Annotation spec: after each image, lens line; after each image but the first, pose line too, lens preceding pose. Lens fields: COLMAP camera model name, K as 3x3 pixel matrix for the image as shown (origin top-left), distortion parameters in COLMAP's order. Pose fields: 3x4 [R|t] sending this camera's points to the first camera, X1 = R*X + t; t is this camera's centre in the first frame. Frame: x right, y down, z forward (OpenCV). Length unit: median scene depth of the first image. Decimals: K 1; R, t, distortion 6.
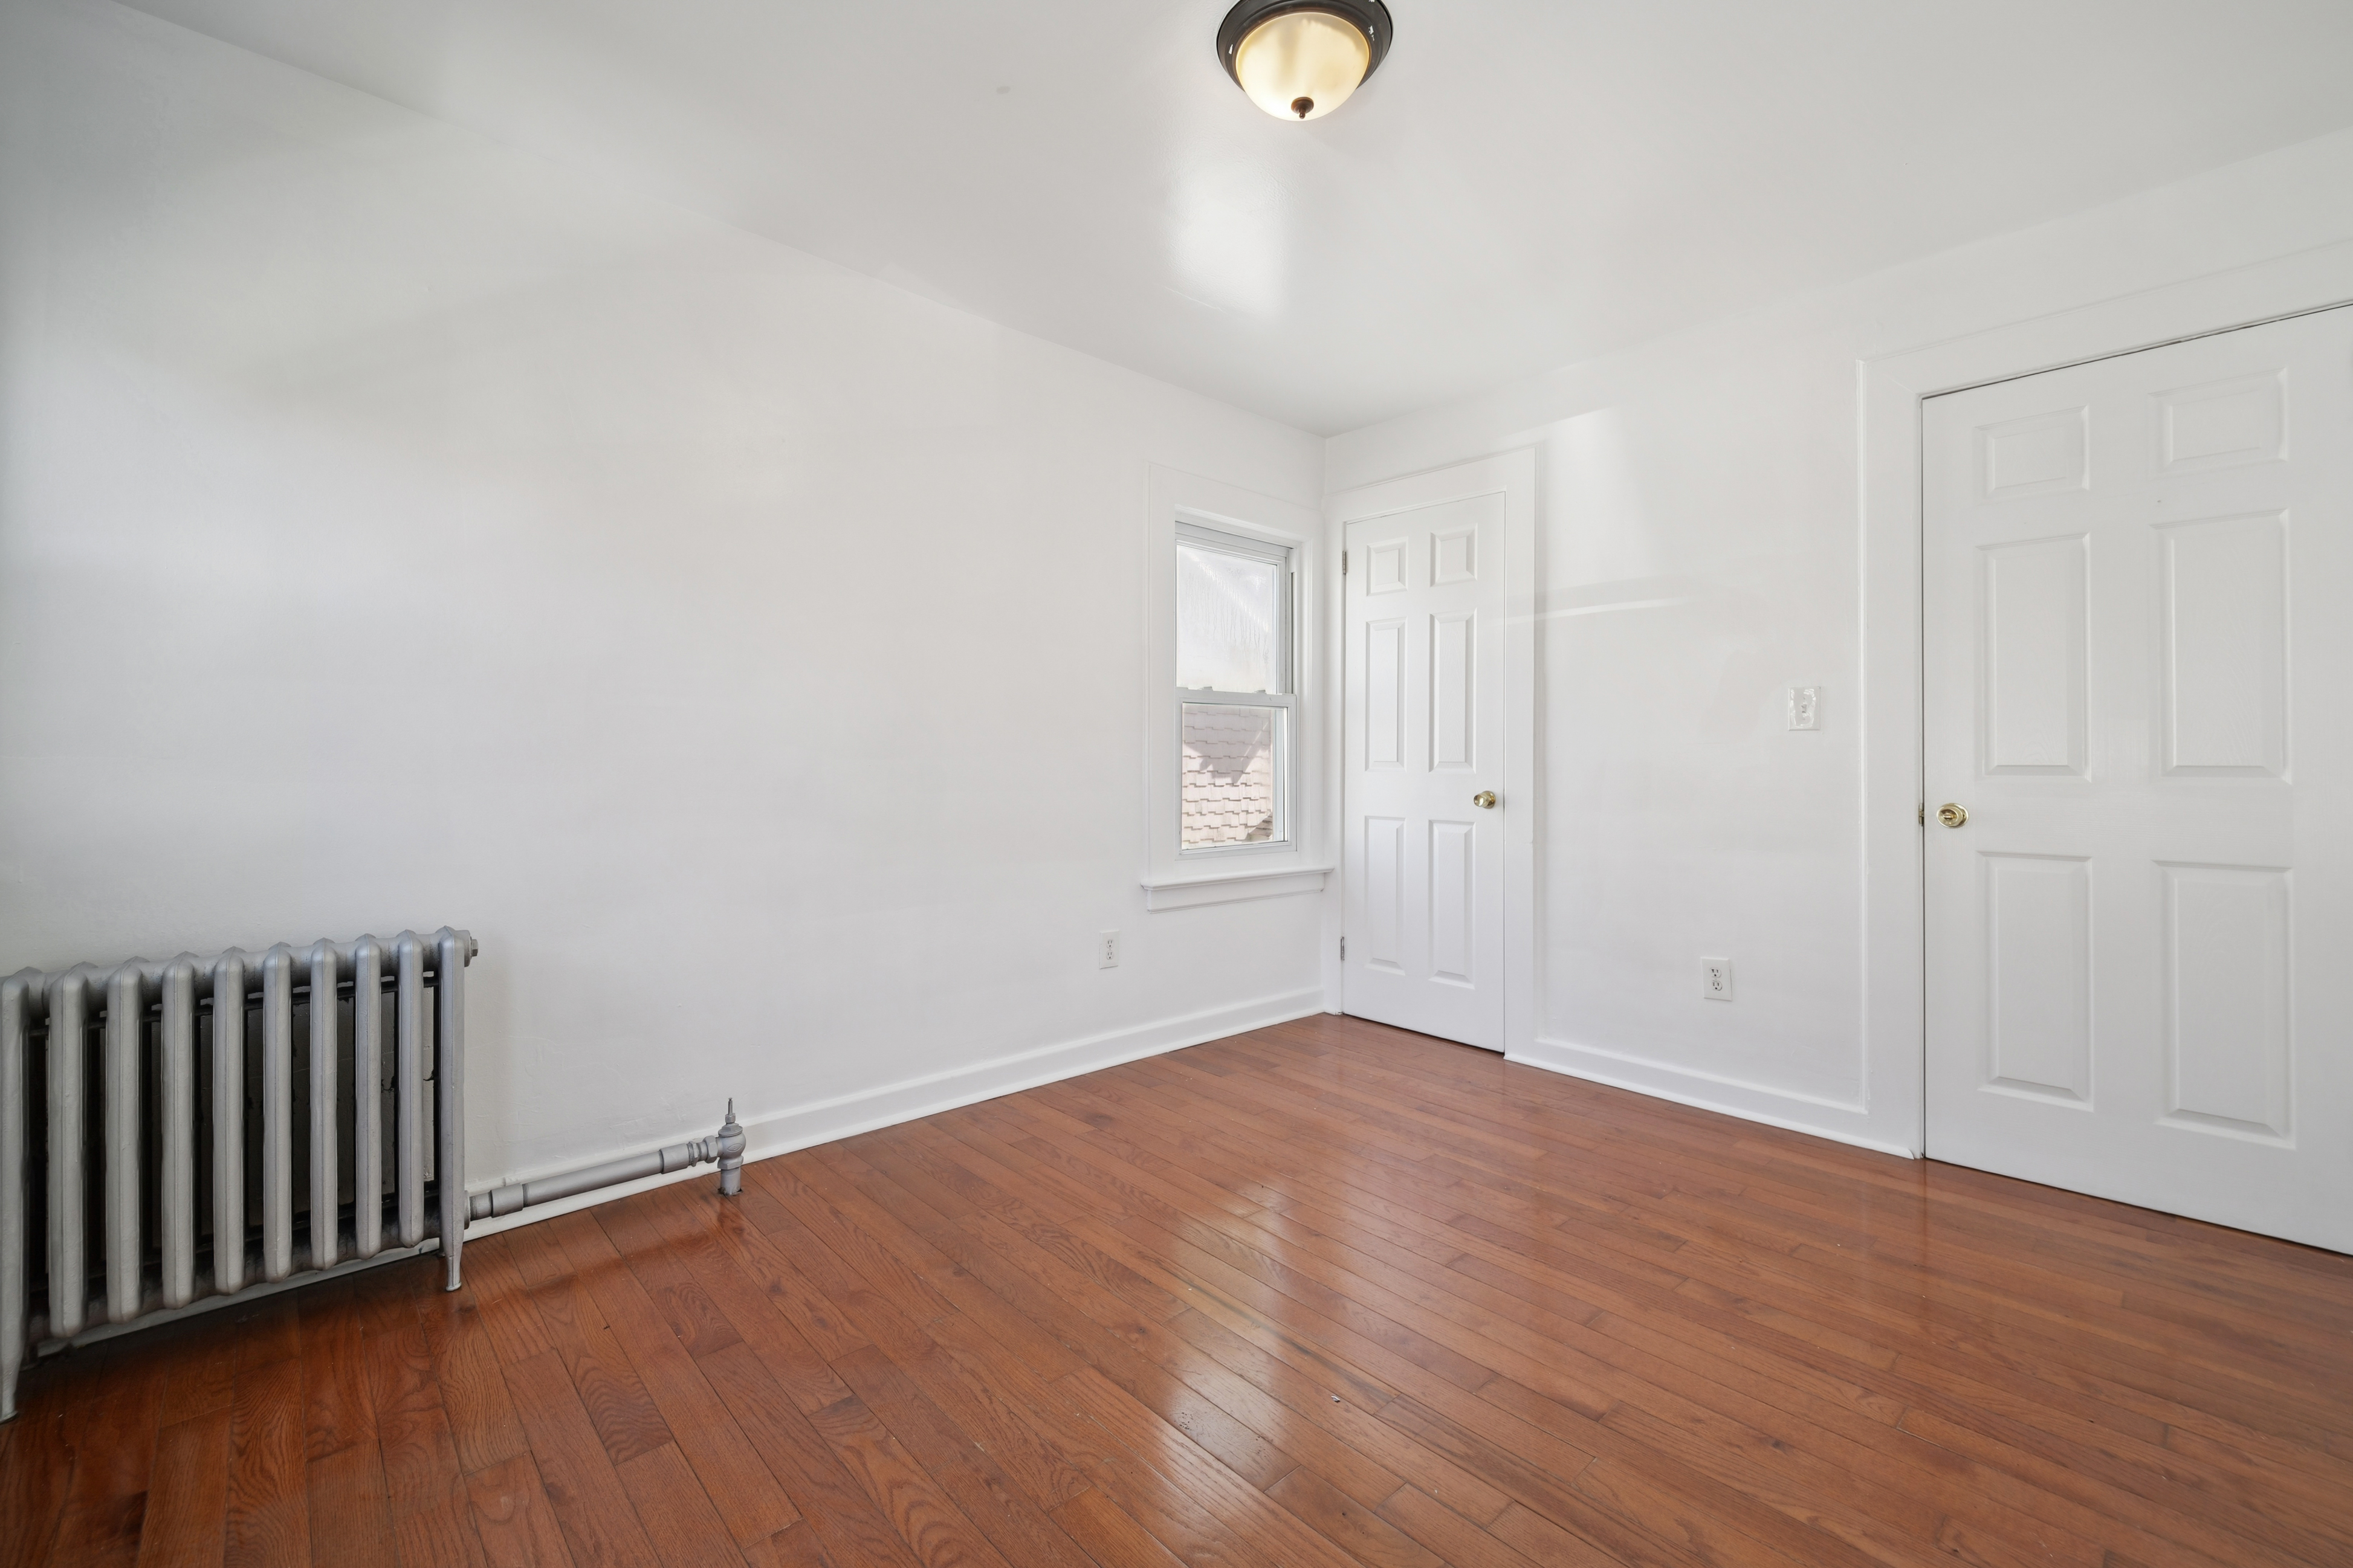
lens RADIAL K [[990.8, 0, 1185.5], [0, 990.8, 765.8], [0, 0, 1]] dist [0.026434, -0.016786]
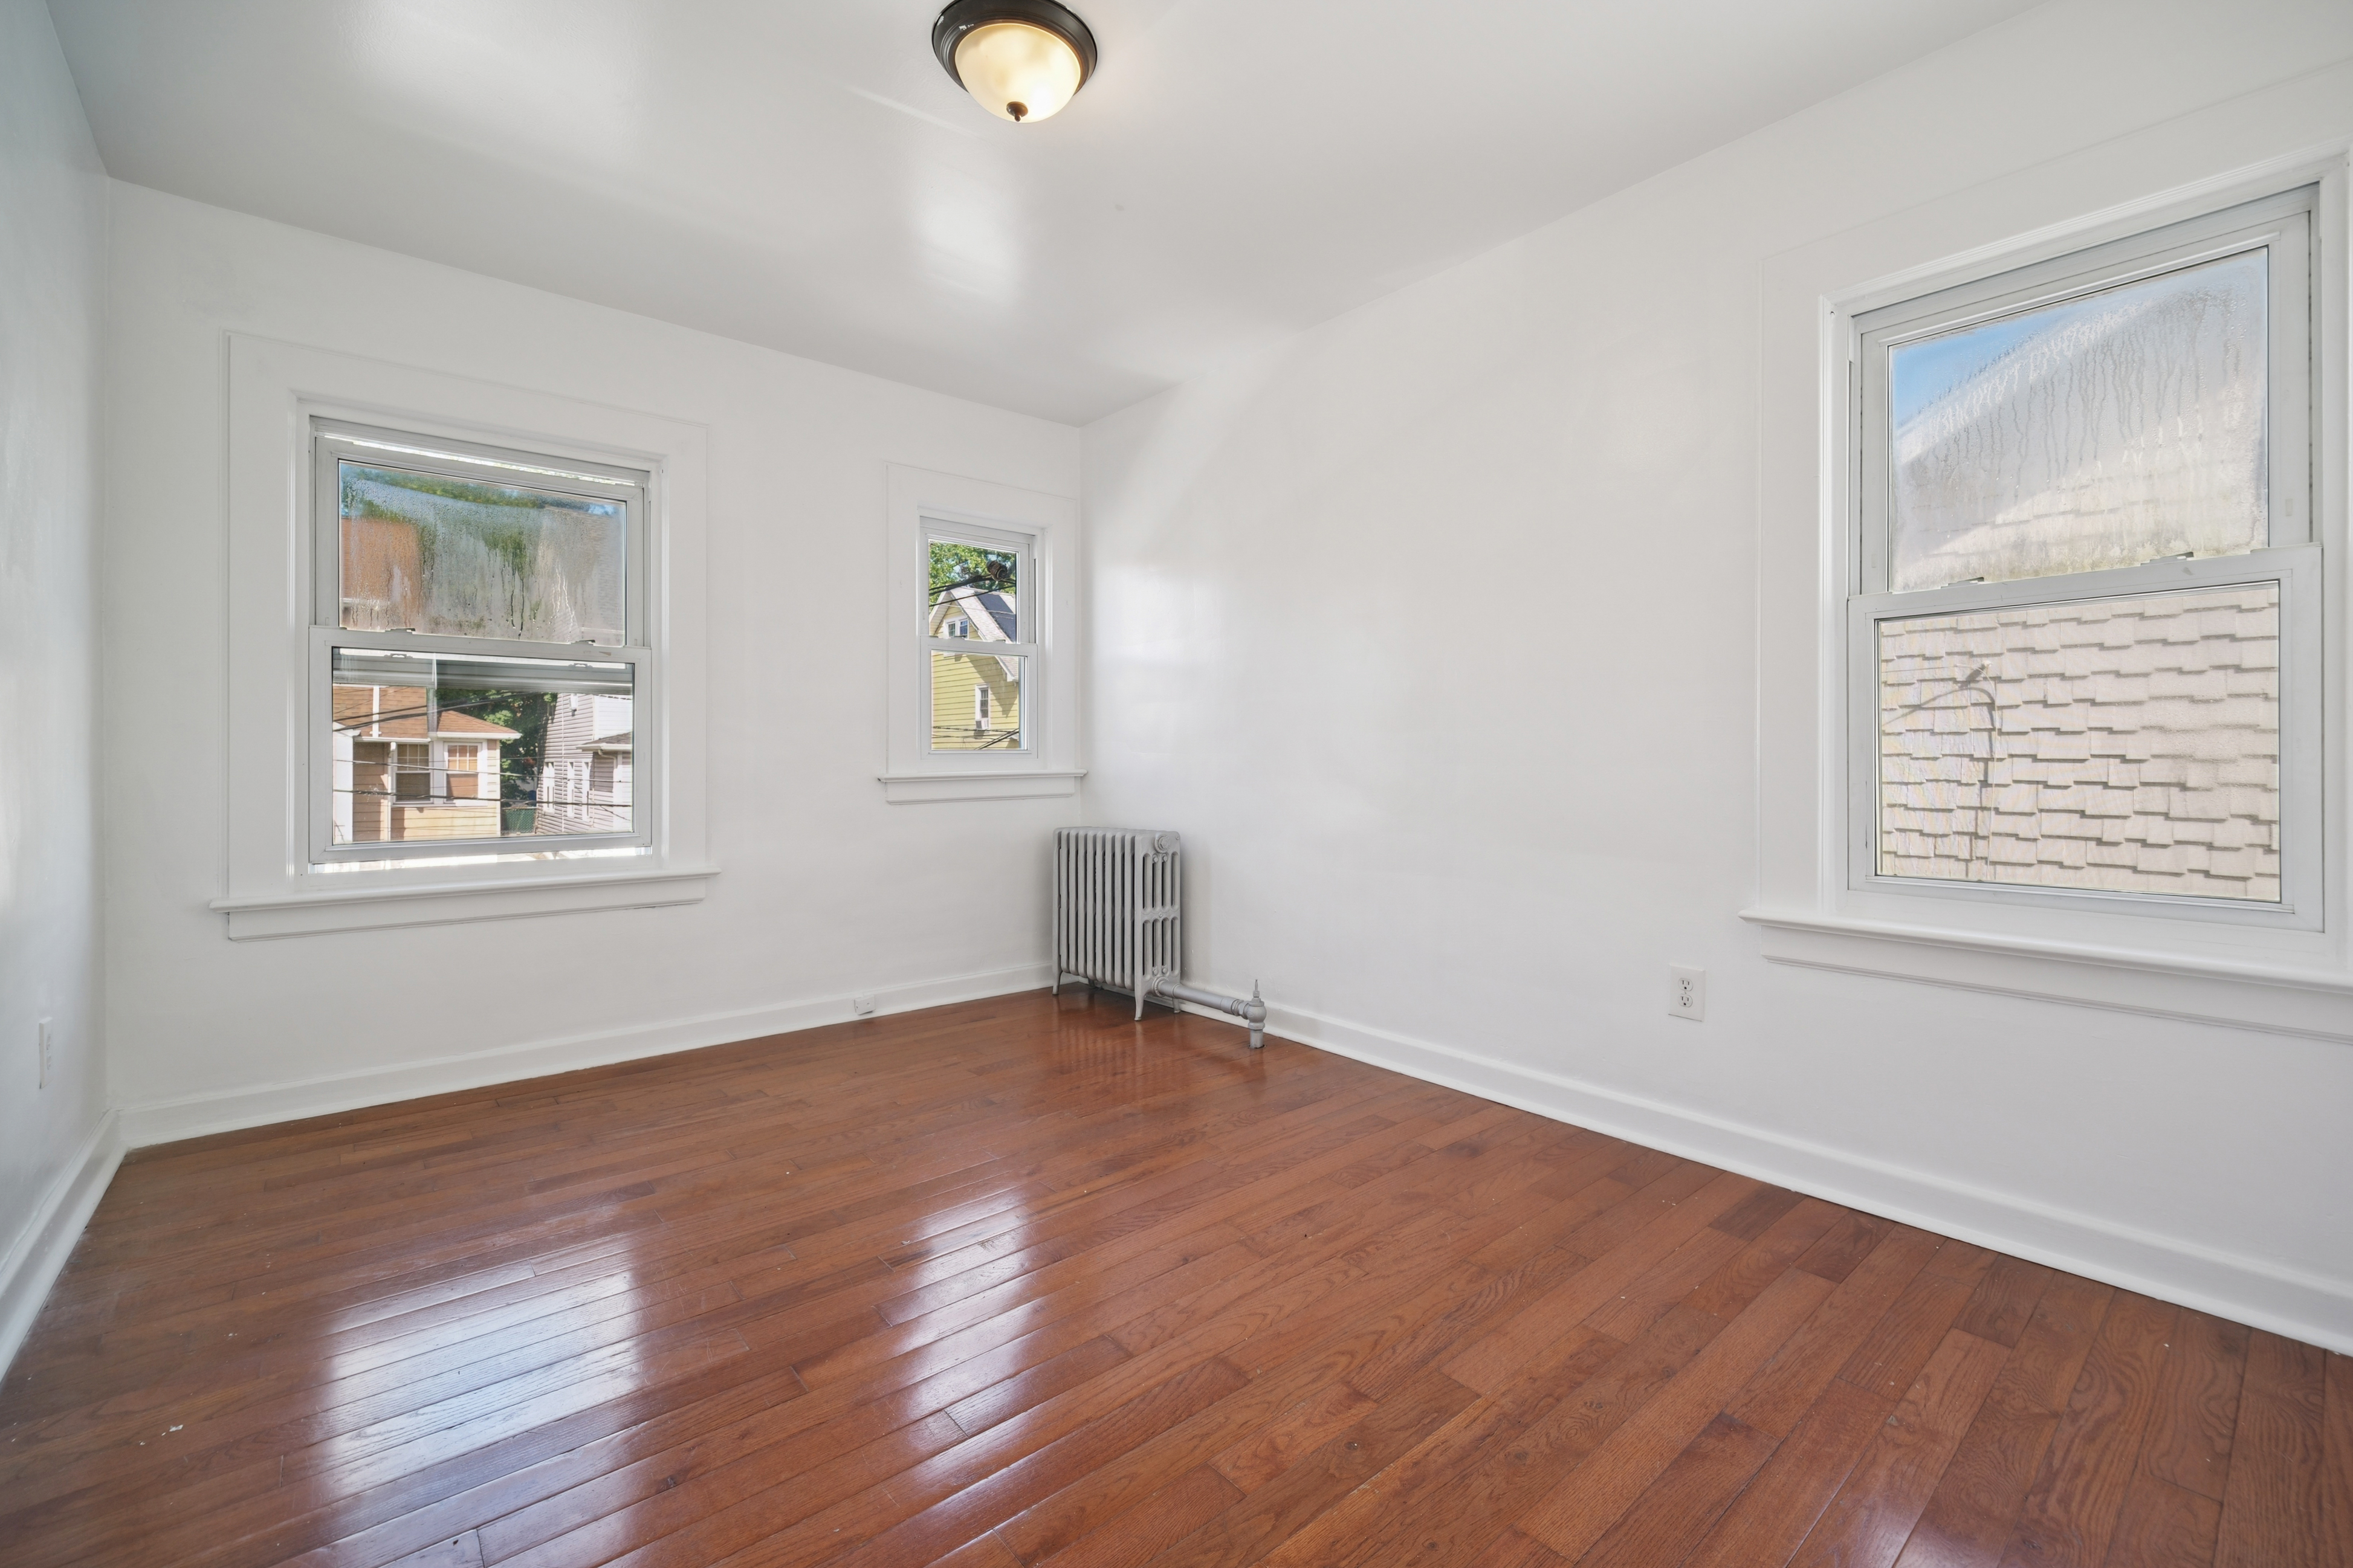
lens RADIAL K [[990.8, 0, 1185.5], [0, 990.8, 765.8], [0, 0, 1]] dist [0.026434, -0.016786]
pose [[-0.053205, 0.007025, -0.998559, 0.970158], [0.007222, 0.999952, 0.006650, 0.020477], [0.998558, -0.006858, -0.053253, 0.998511]]
